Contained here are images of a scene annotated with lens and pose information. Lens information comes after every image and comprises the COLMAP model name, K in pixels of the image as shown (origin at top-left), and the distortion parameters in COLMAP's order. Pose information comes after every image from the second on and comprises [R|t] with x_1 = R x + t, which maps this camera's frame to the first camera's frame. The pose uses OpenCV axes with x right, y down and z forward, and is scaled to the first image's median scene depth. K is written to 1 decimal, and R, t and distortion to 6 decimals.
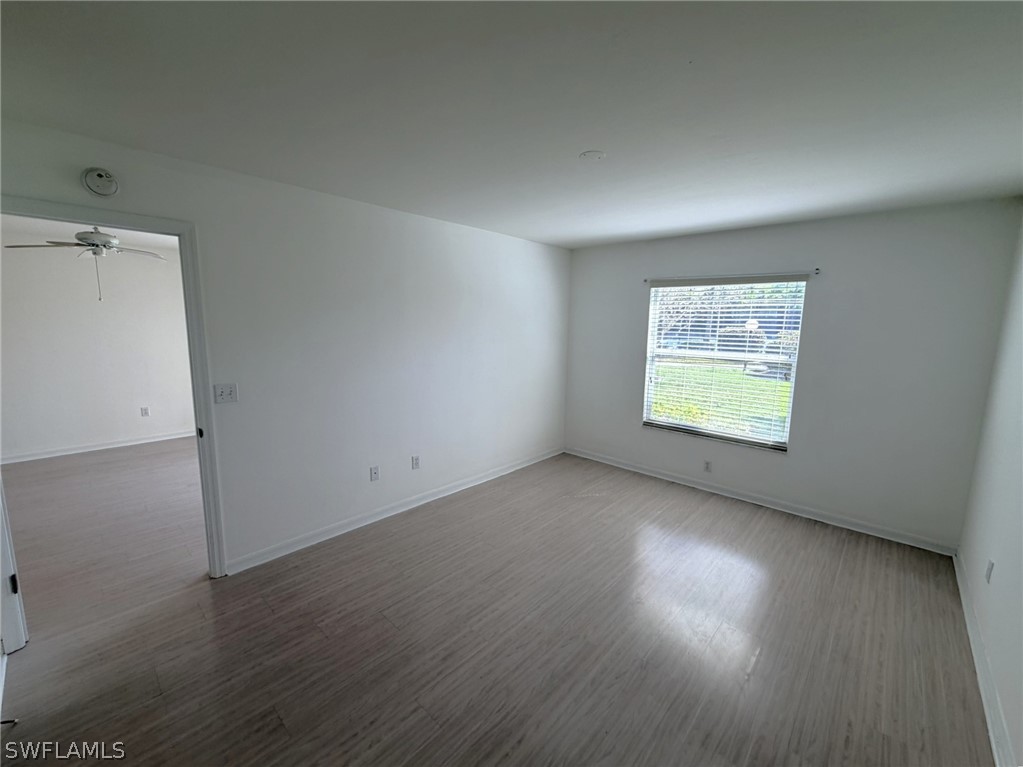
lens RADIAL K [[423.7, 0, 511.5], [0, 423.7, 383.5], [0, 0, 1]] dist [-0.000565, 0.000132]
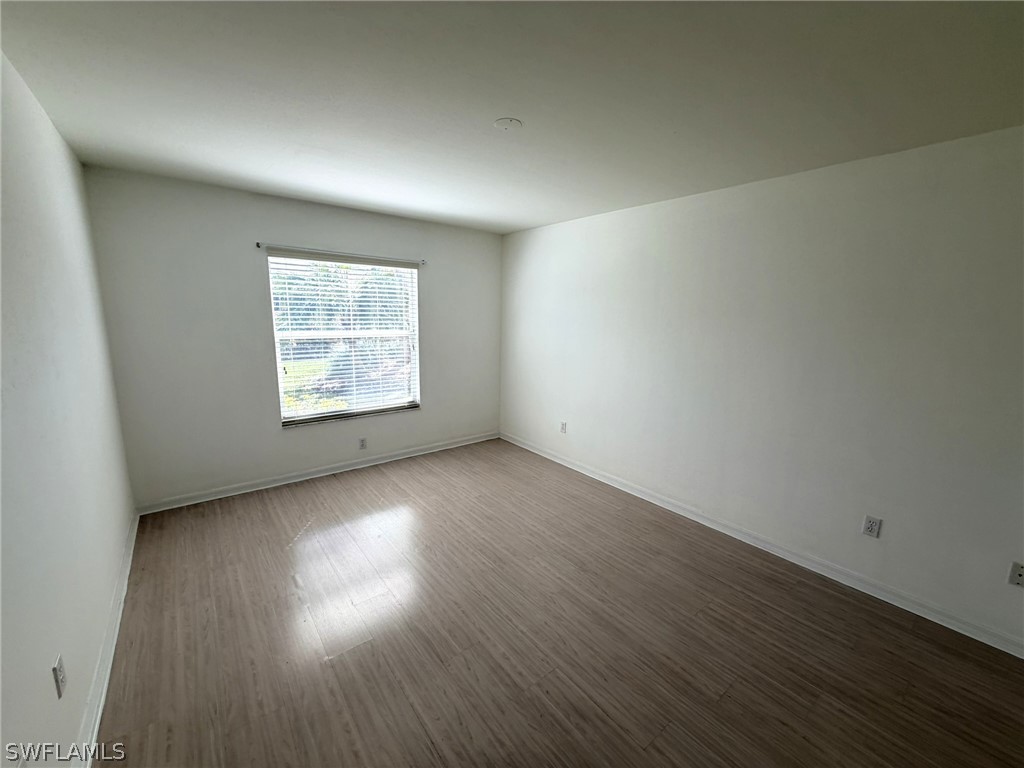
lens RADIAL K [[408.6, 0, 512.0], [0, 408.6, 384.0], [0, 0, 1]] dist [0.007210, -0.000293]
pose [[0.150419, -0.187953, 0.970591, -0.463823], [0.124064, 0.977589, 0.170081, -0.076503], [-0.980807, 0.094832, 0.170366, 0.521910]]
